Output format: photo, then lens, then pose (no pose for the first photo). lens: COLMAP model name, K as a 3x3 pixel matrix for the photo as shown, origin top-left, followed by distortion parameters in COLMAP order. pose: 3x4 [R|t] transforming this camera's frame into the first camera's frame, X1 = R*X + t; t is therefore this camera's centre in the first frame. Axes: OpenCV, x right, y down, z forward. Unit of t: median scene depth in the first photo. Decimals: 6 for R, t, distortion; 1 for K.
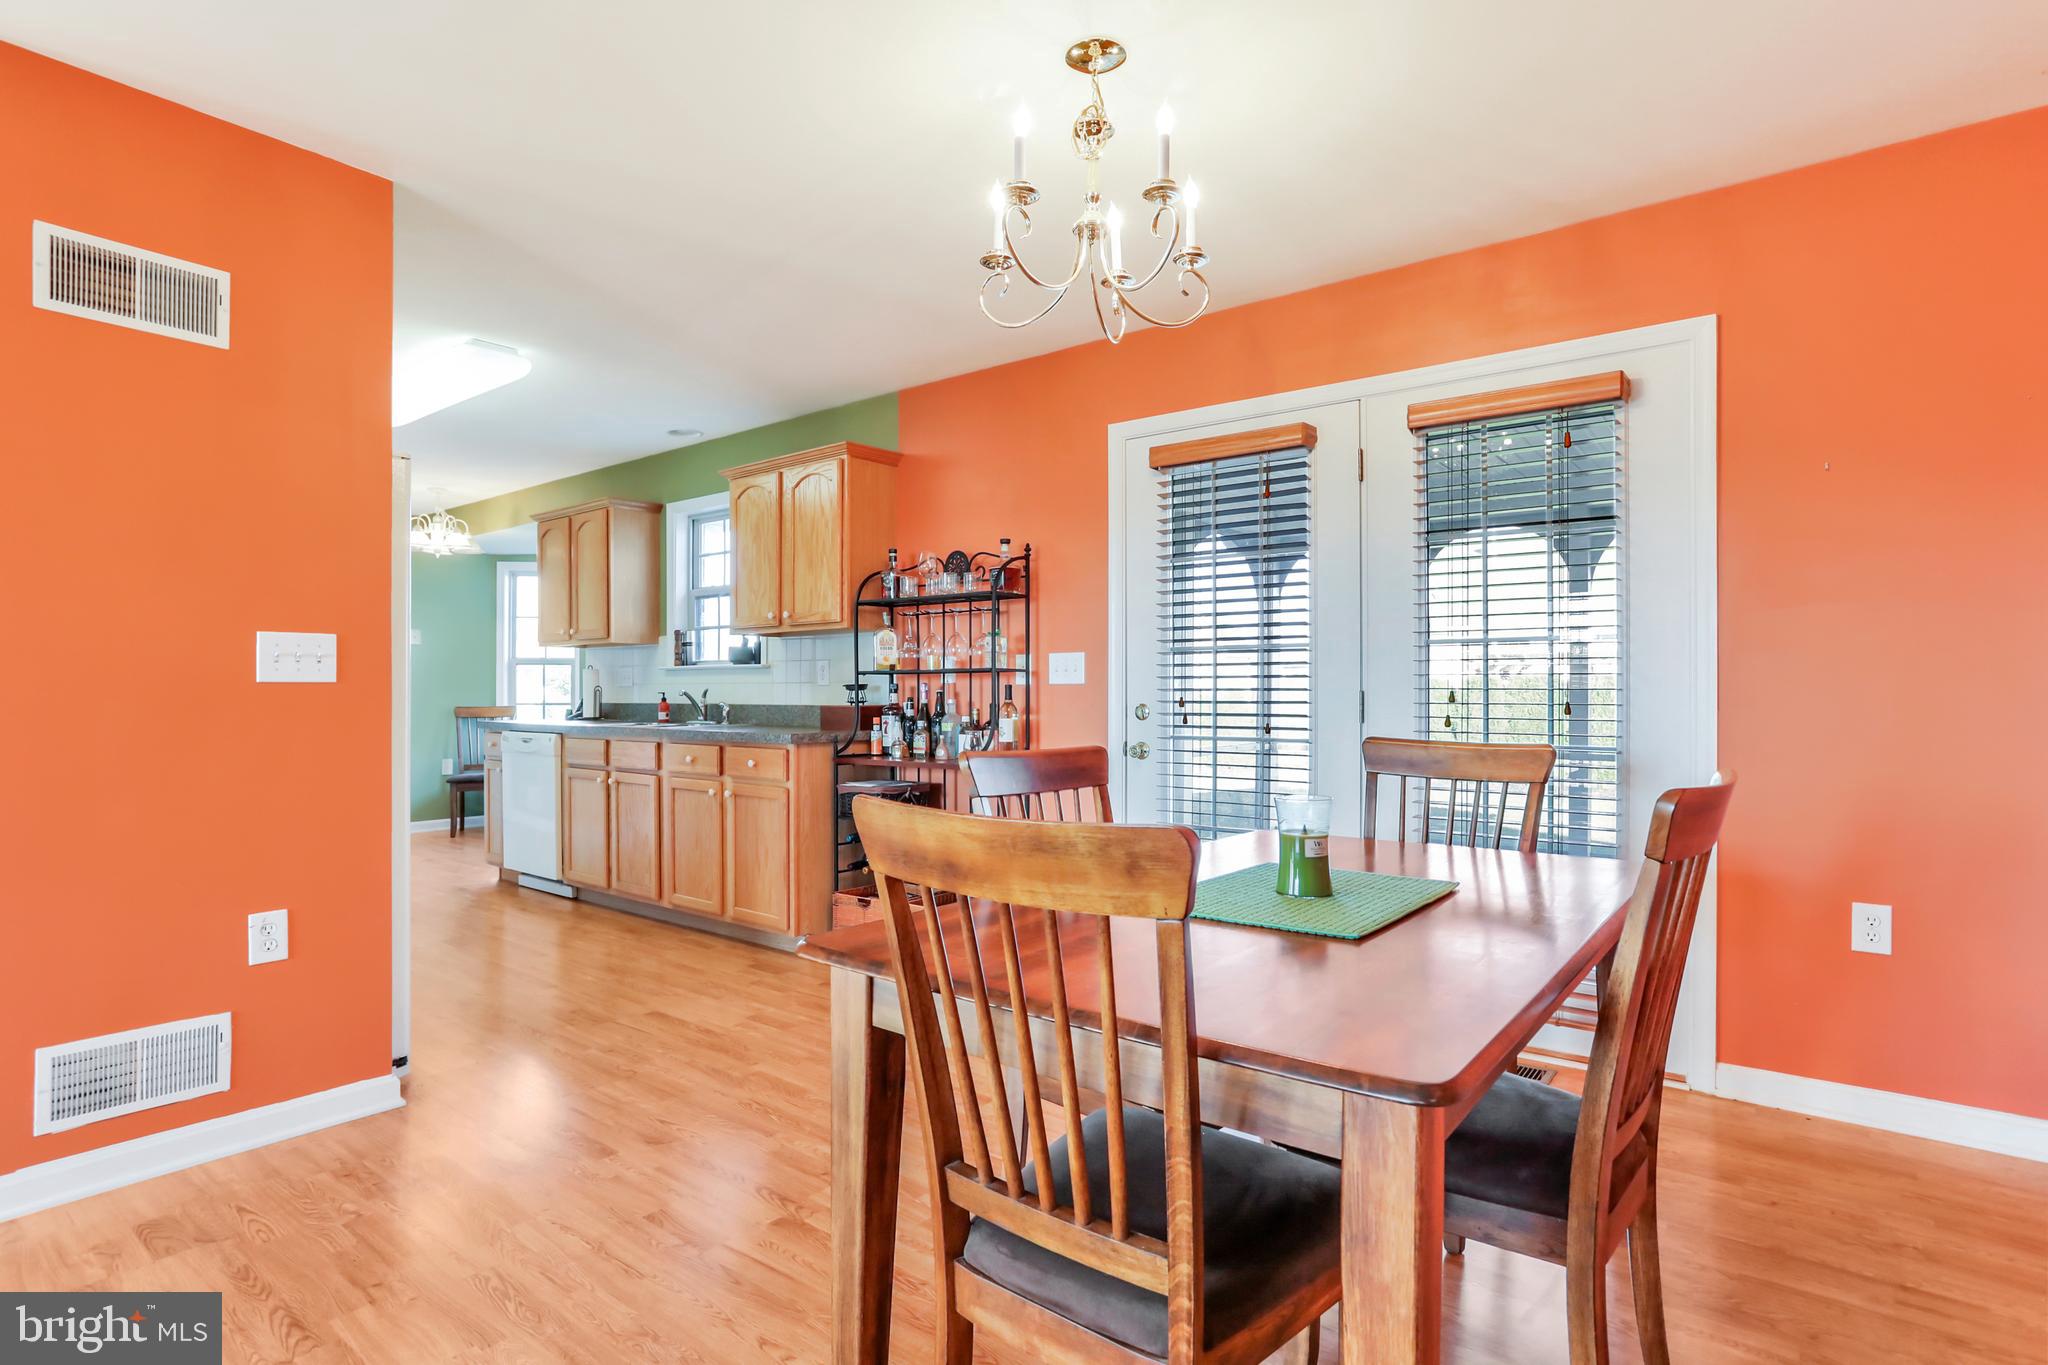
lens RADIAL K [[1055.9, 0, 1016.5], [0, 1055.9, 697.8], [0, 0, 1]] dist [-0.053241, 0.025669]
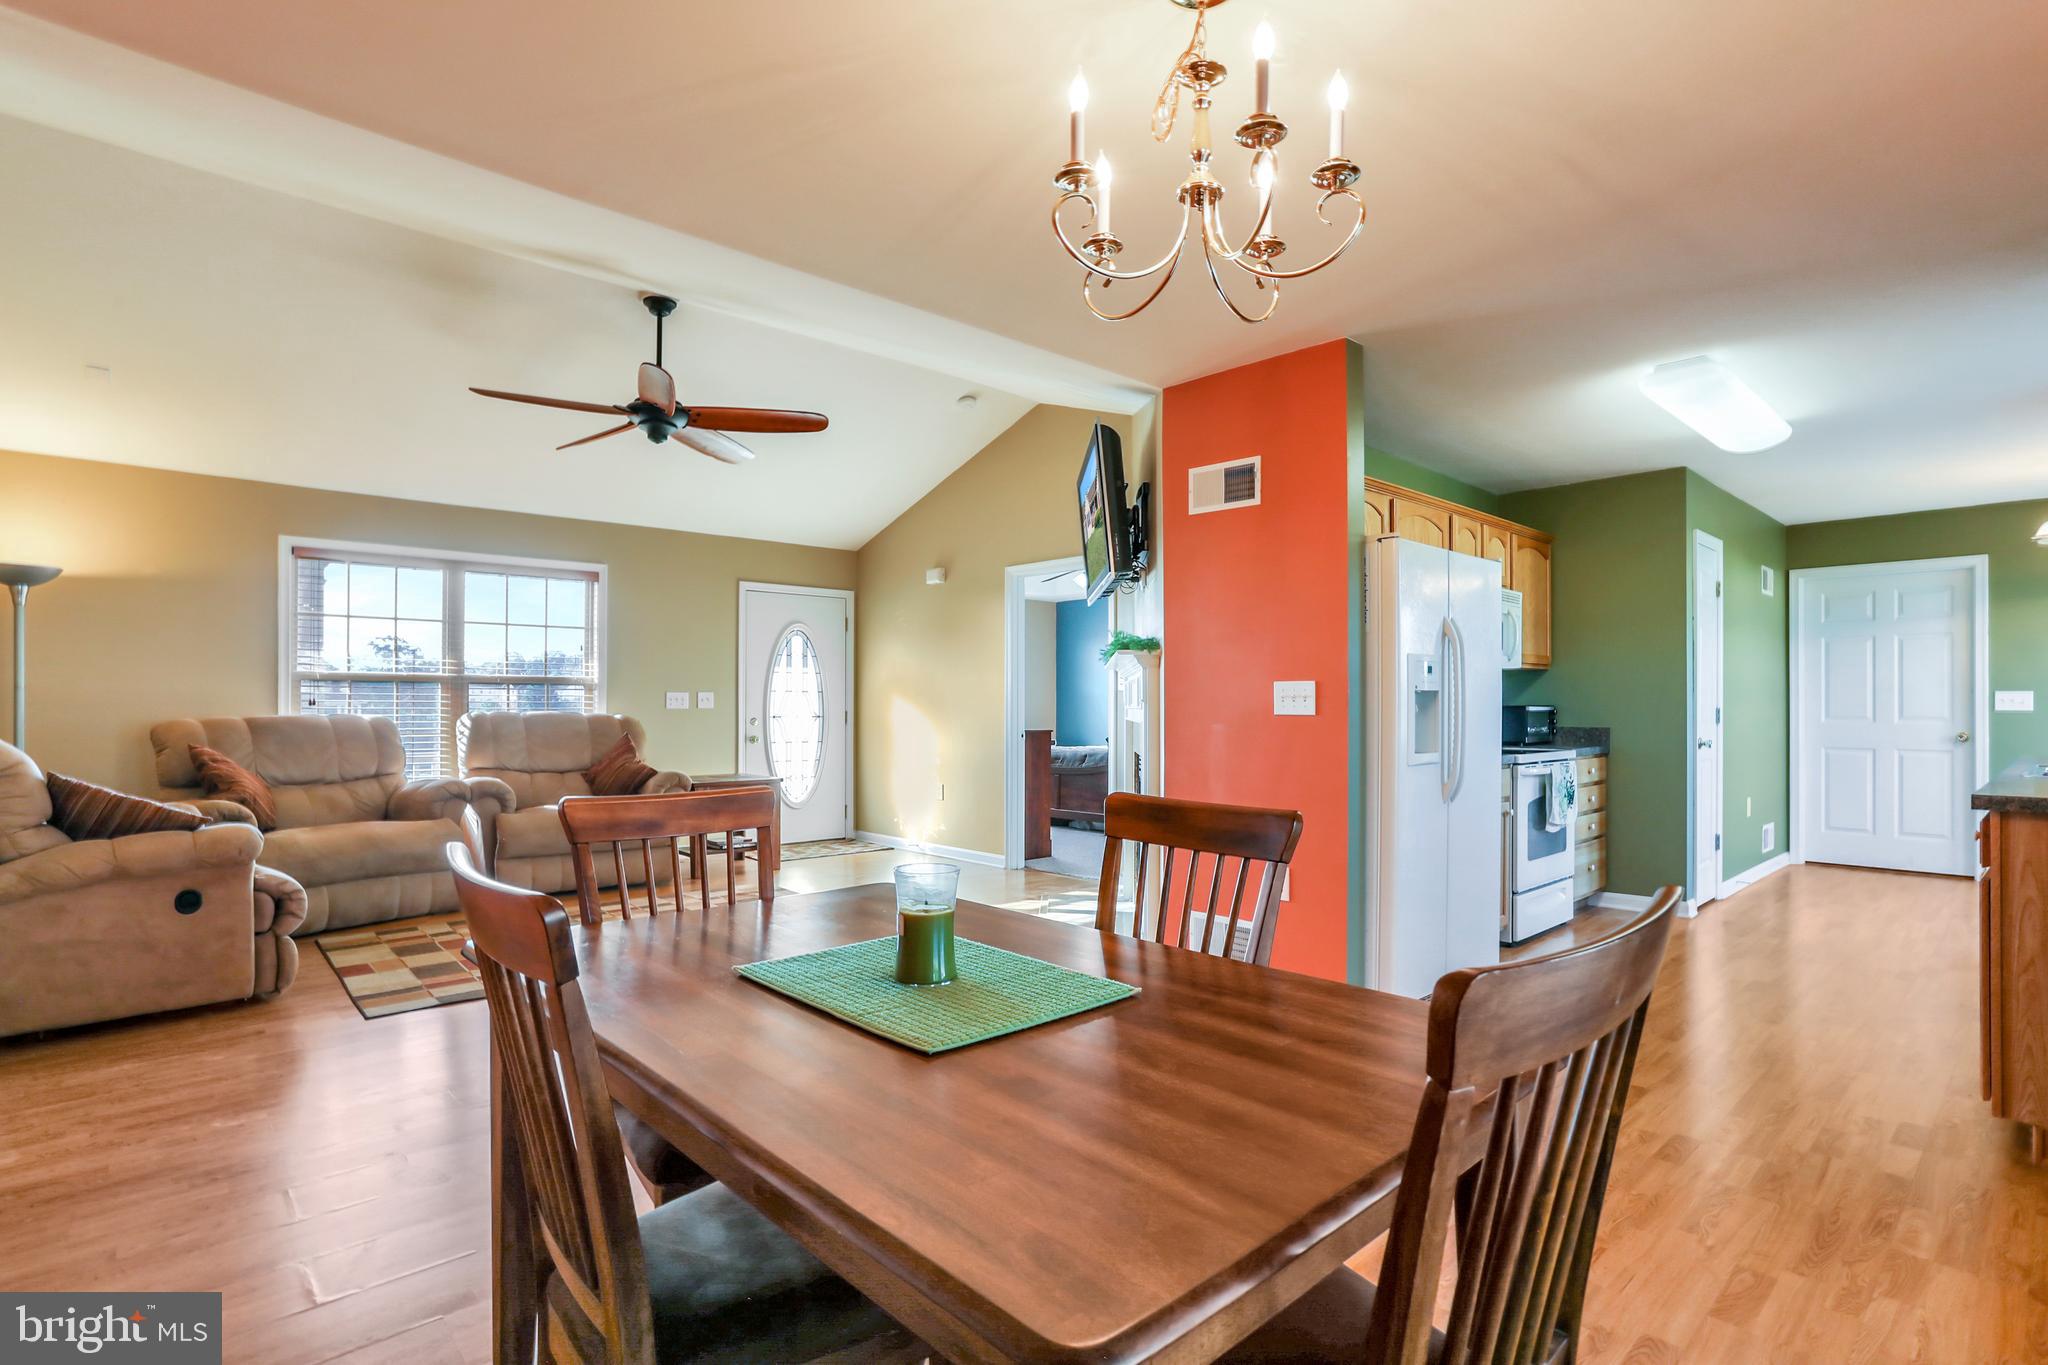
lens RADIAL K [[1007.7, 0, 1029.7], [0, 1007.7, 694.7], [0, 0, 1]] dist [-0.043997, 0.022101]
pose [[-0.135653, -0.006451, -0.990735, 0.437775], [-0.008661, 0.999948, -0.005325, -0.018607], [0.990719, 0.007858, -0.135702, 0.470522]]
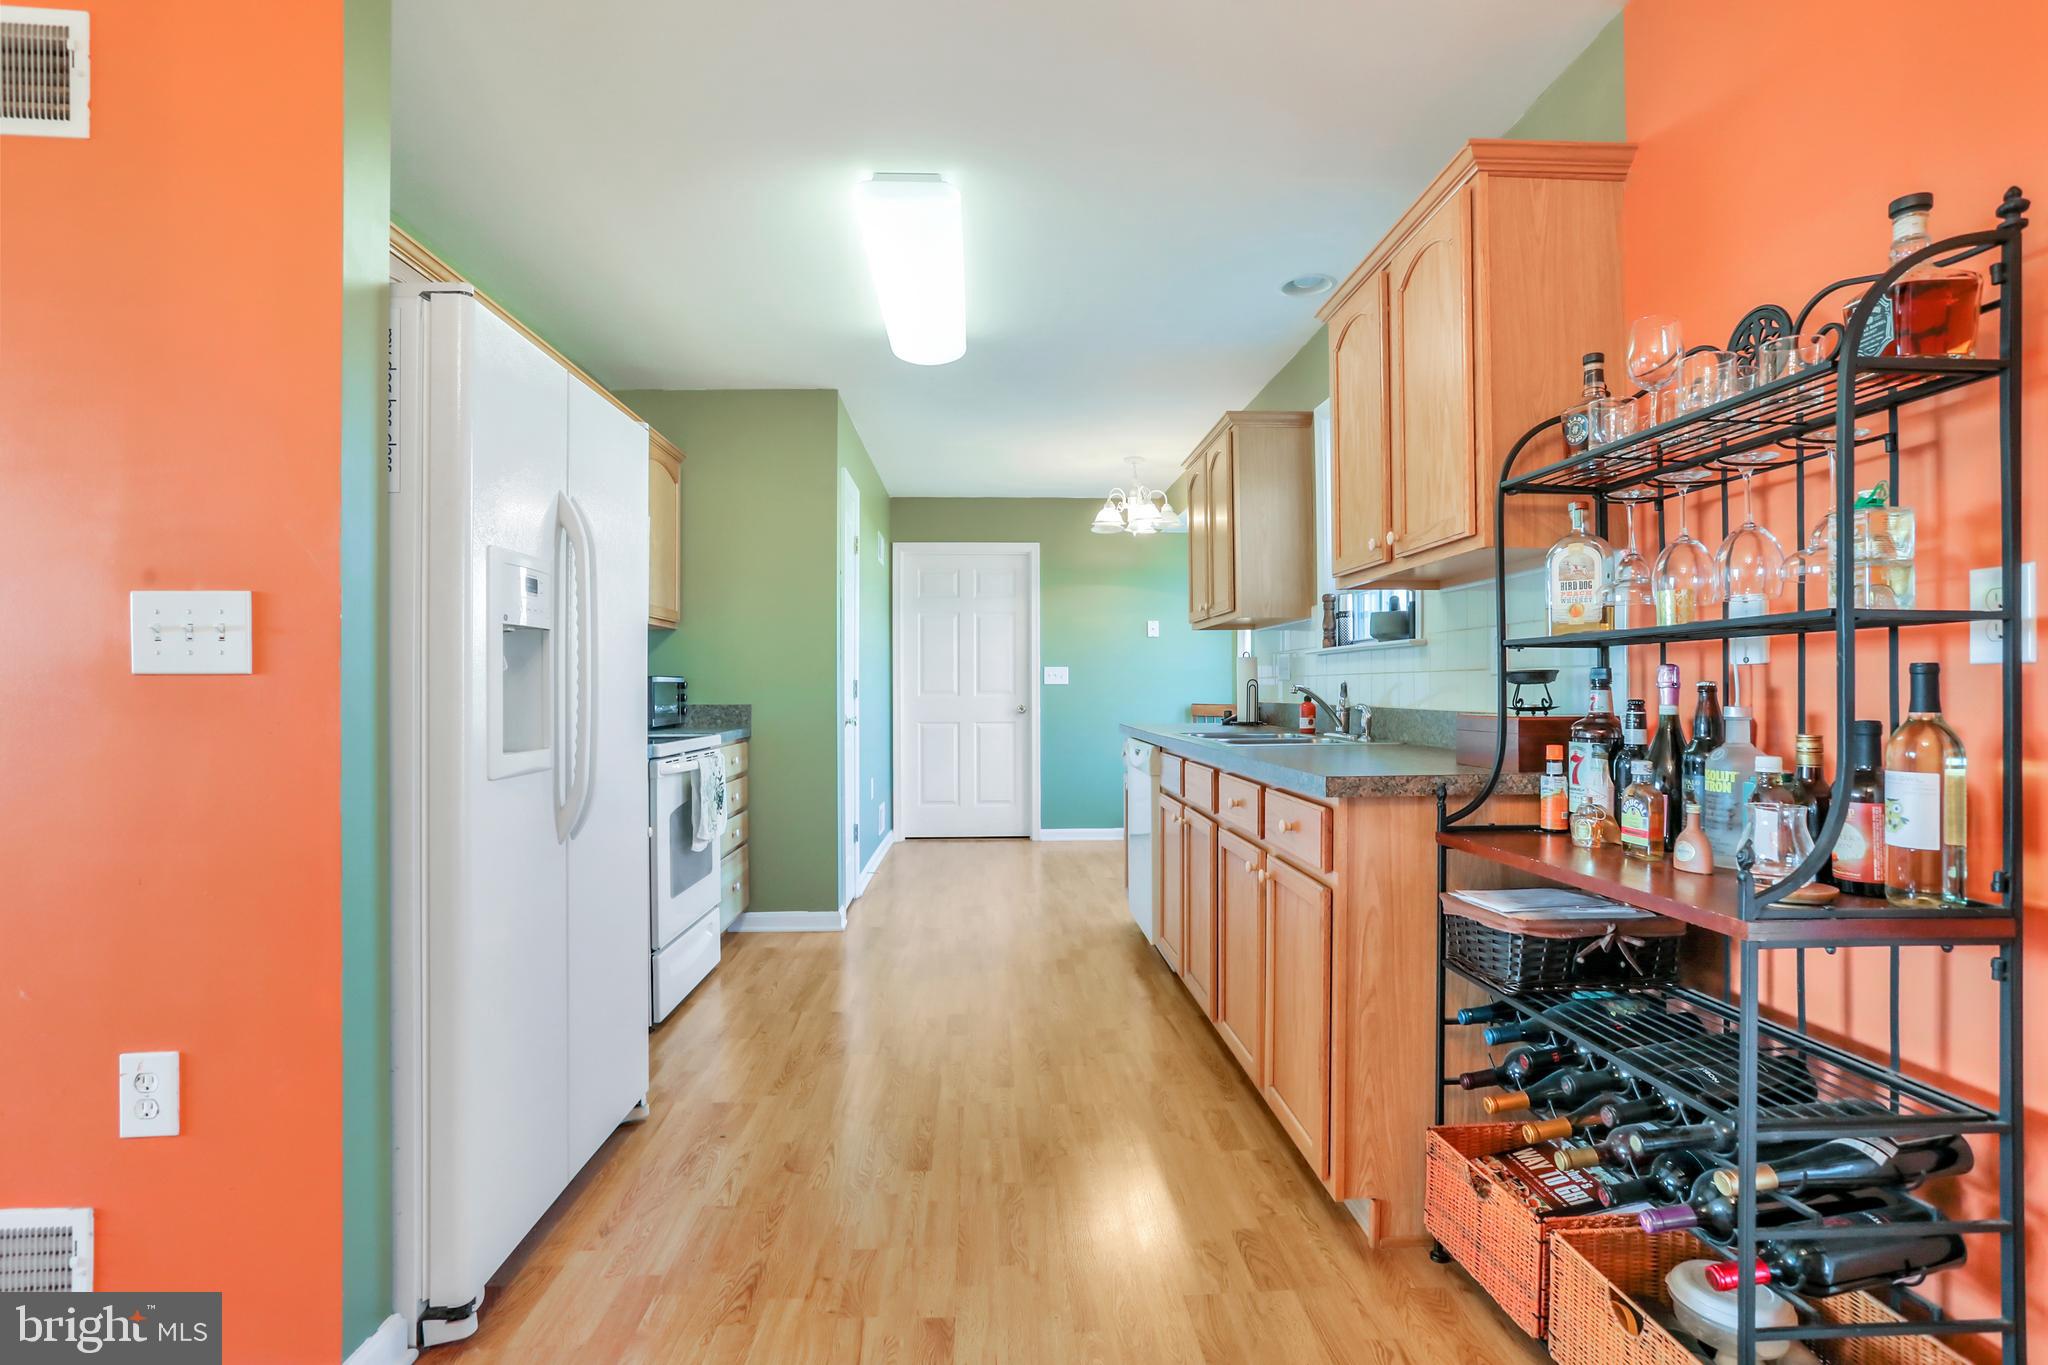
lens RADIAL K [[1007.7, 0, 1027.8], [0, 1007.7, 687.5], [0, 0, 1]] dist [-0.043997, 0.022101]
pose [[0.668532, -0.001956, -0.743681, 0.029272], [-0.001894, 0.999989, -0.004333, -0.003132], [0.743681, 0.004305, 0.668521, 0.559396]]
